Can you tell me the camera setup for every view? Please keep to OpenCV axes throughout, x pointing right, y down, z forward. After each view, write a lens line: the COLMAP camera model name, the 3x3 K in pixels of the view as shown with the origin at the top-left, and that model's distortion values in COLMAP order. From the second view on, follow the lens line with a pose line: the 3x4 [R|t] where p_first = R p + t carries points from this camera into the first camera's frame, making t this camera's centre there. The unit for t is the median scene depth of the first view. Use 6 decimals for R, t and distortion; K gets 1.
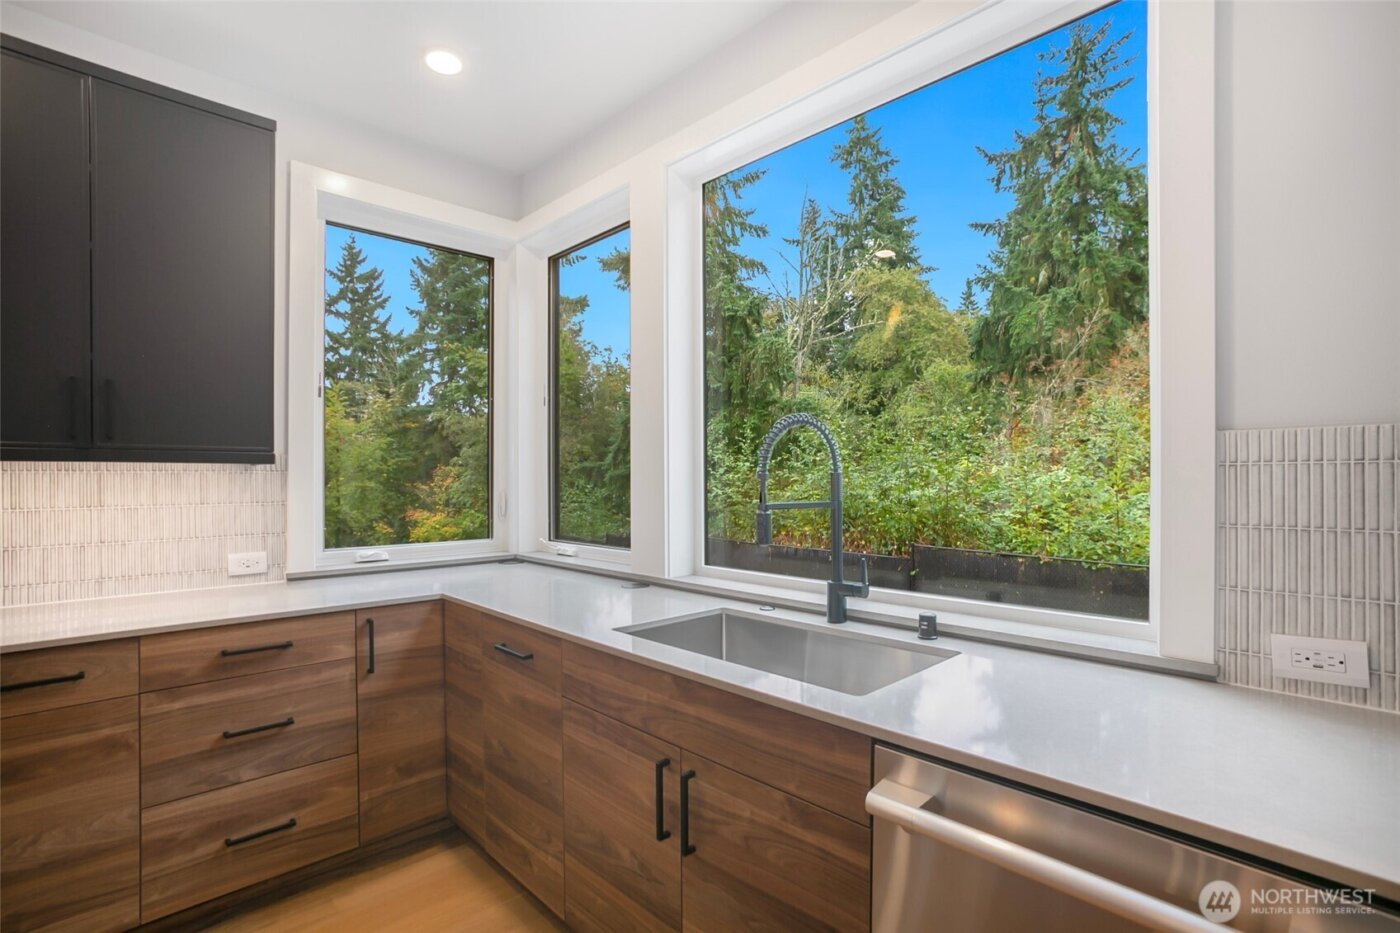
lens RADIAL K [[682.4, 0, 663.2], [0, 682.4, 473.8], [0, 0, 1]] dist [-0.061460, 0.017978]
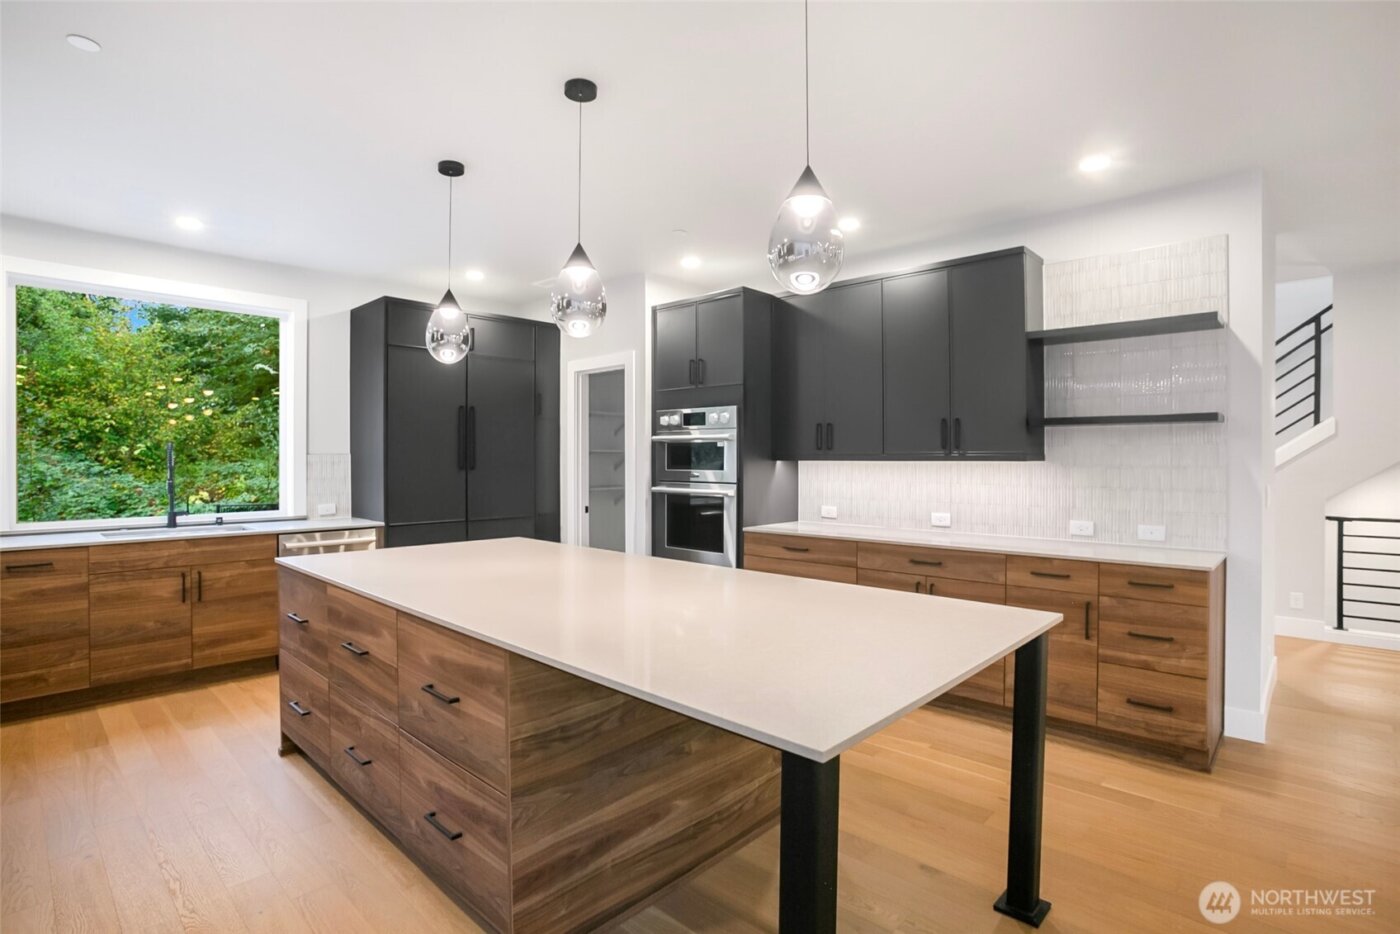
lens RADIAL K [[682.4, 0, 705.4], [0, 682.4, 465.5], [0, 0, 1]] dist [-0.061460, 0.017978]
pose [[-0.076884, -0.003508, 0.997034, -2.237789], [-0.003176, 0.999990, 0.003274, -0.014930], [-0.997035, -0.002915, -0.076895, -0.701645]]
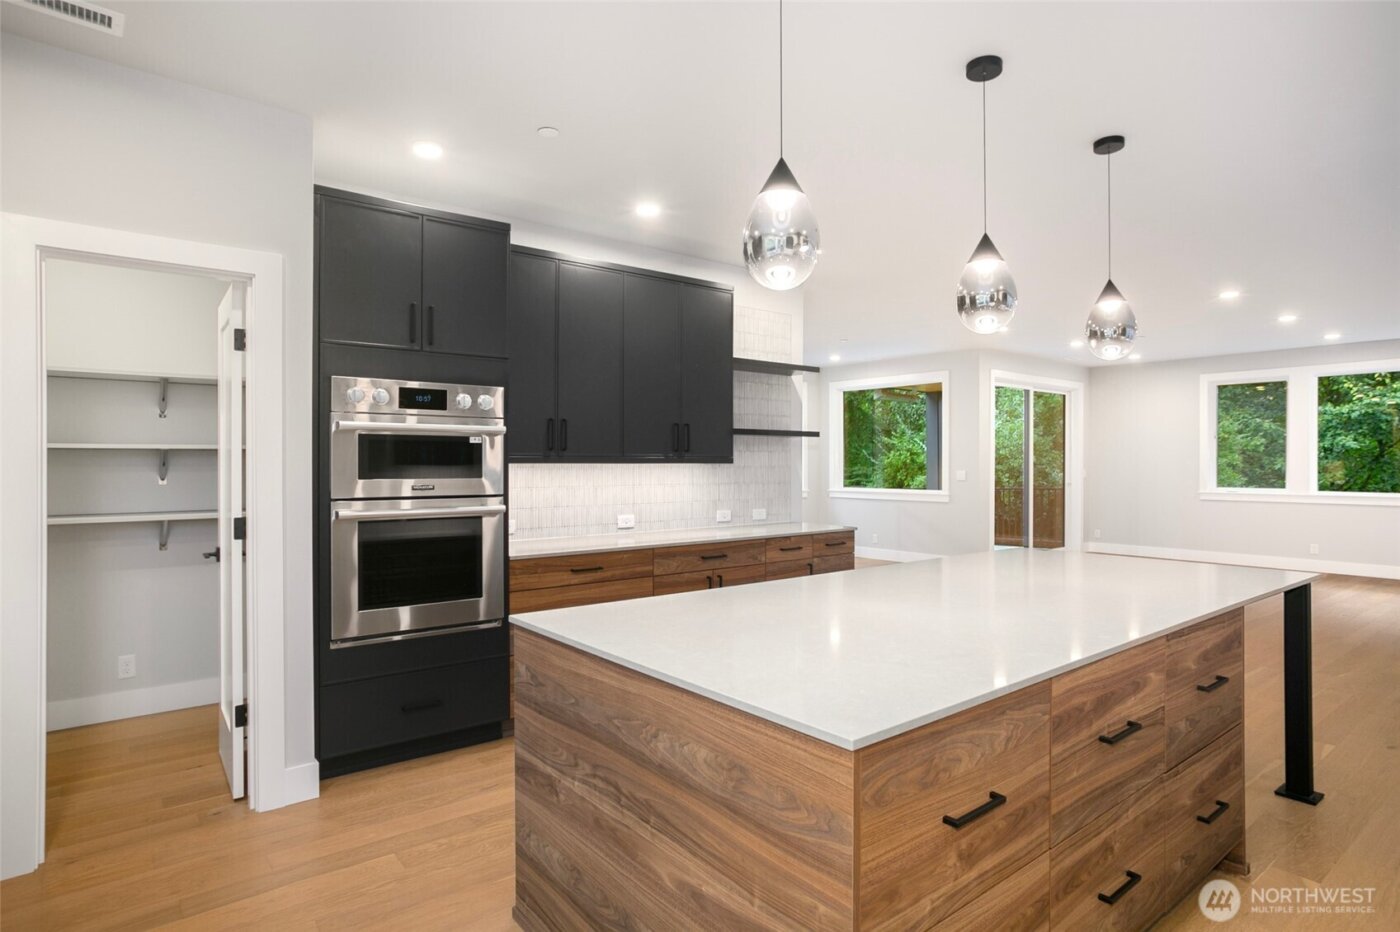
lens RADIAL K [[756.4, 0, 692.4], [0, 756.4, 464.1], [0, 0, 1]] dist [-0.028974, 0.013803]
pose [[-0.997215, 0.005481, 0.074378, -0.421153], [0.005323, 0.999983, -0.002328, -0.016635], [-0.074389, -0.001926, -0.997227, 0.913479]]
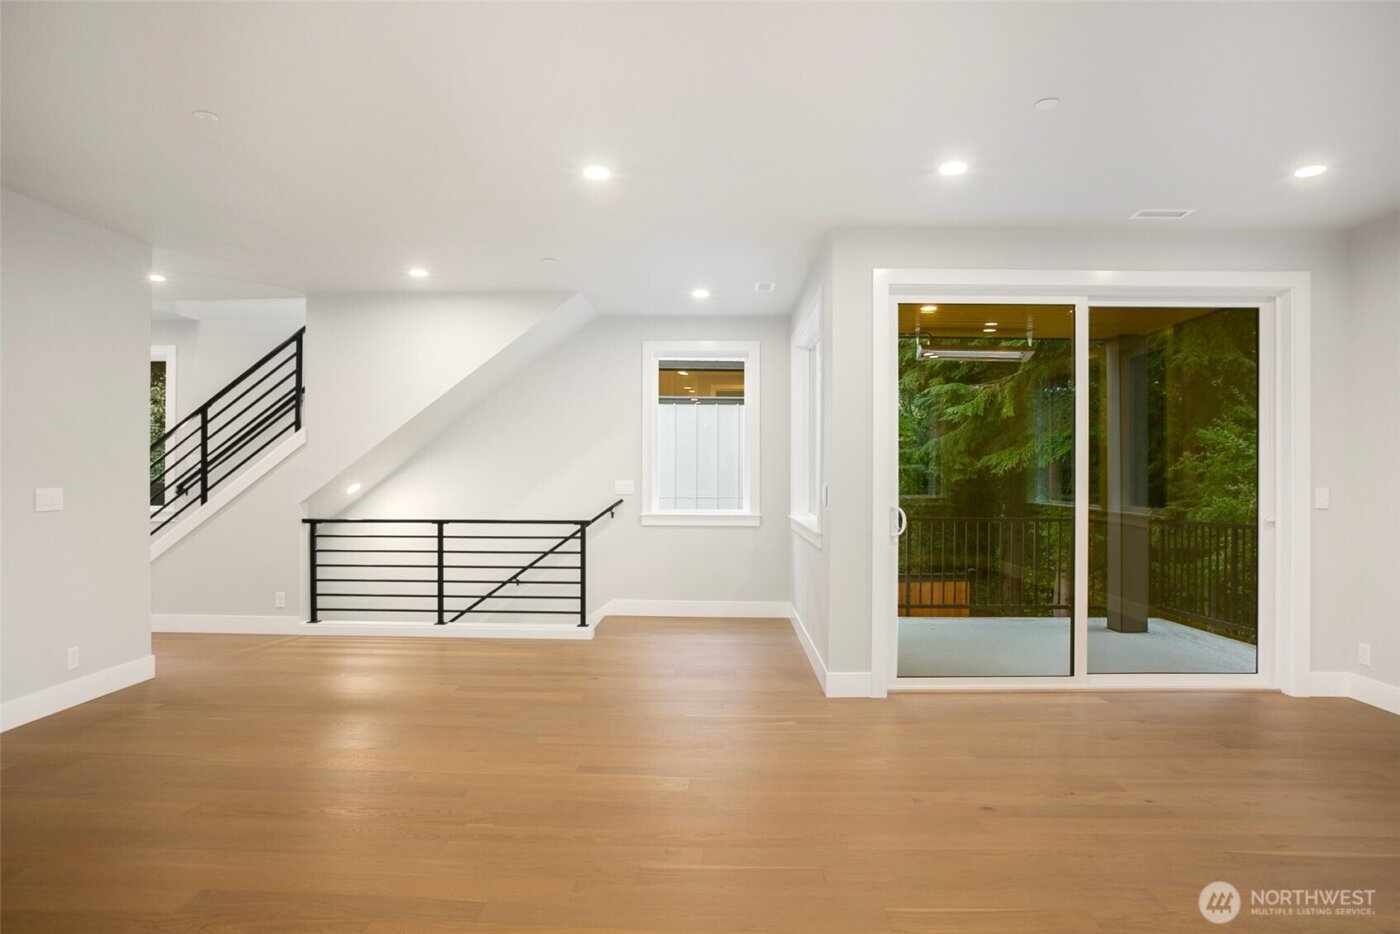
lens RADIAL K [[802.0, 0, 689.5], [0, 802.0, 465.0], [0, 0, 1]] dist [-0.053748, 0.010757]
pose [[-0.713928, 0.009016, 0.700162, -3.473709], [-0.003144, 0.999866, -0.016081, 0.005692], [-0.700212, -0.013682, -0.713803, -2.172225]]
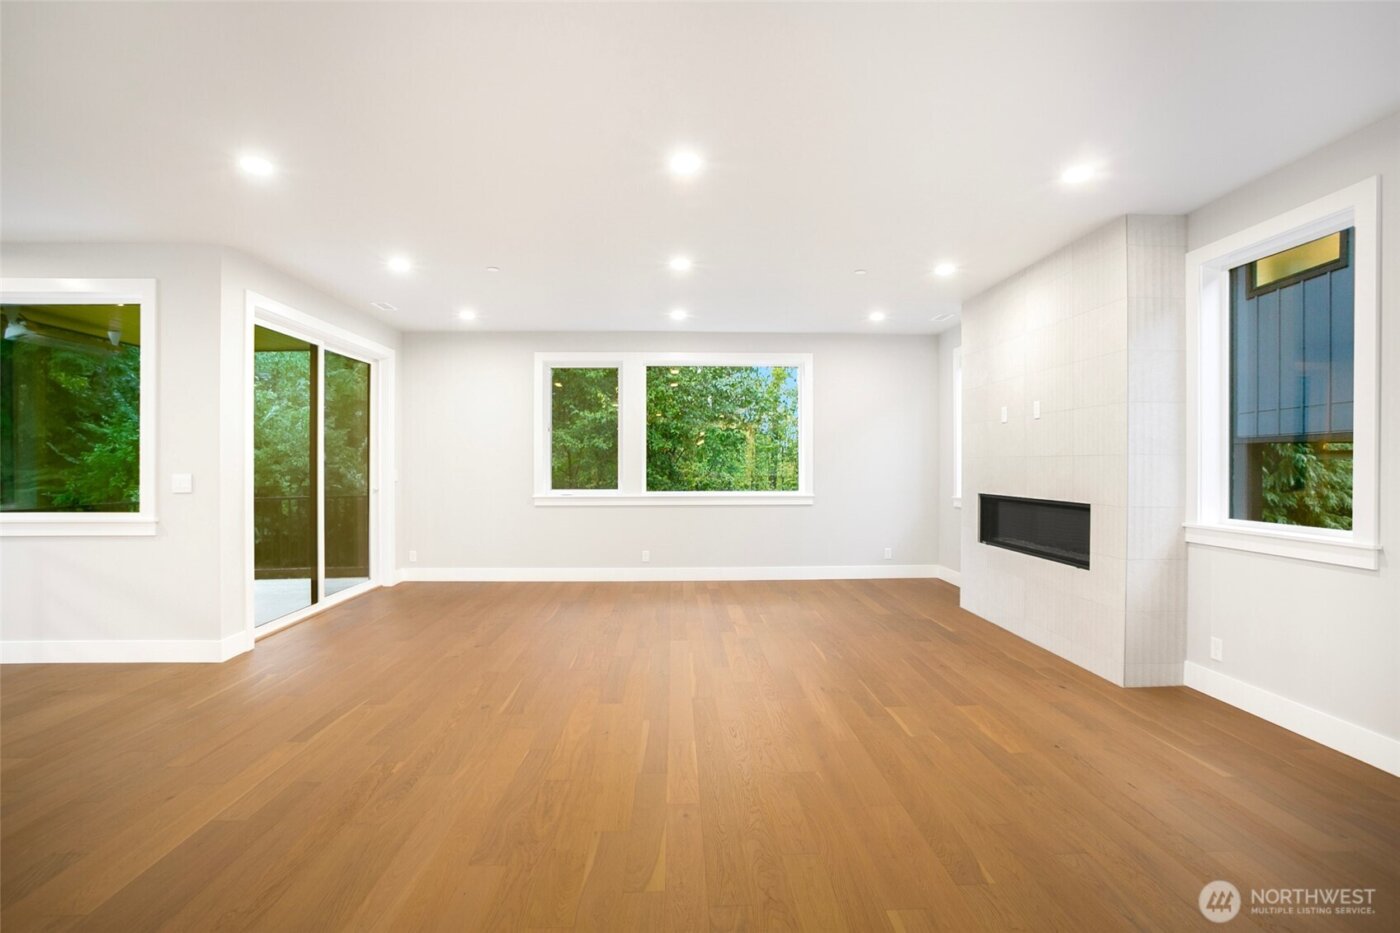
lens RADIAL K [[682.4, 0, 699.0], [0, 682.4, 471.1], [0, 0, 1]] dist [-0.061460, 0.017978]
pose [[-0.648679, 0.014451, -0.760925, -1.269101], [0.007559, 0.999893, 0.012545, 0.002305], [0.761025, 0.002386, -0.648718, -1.459789]]
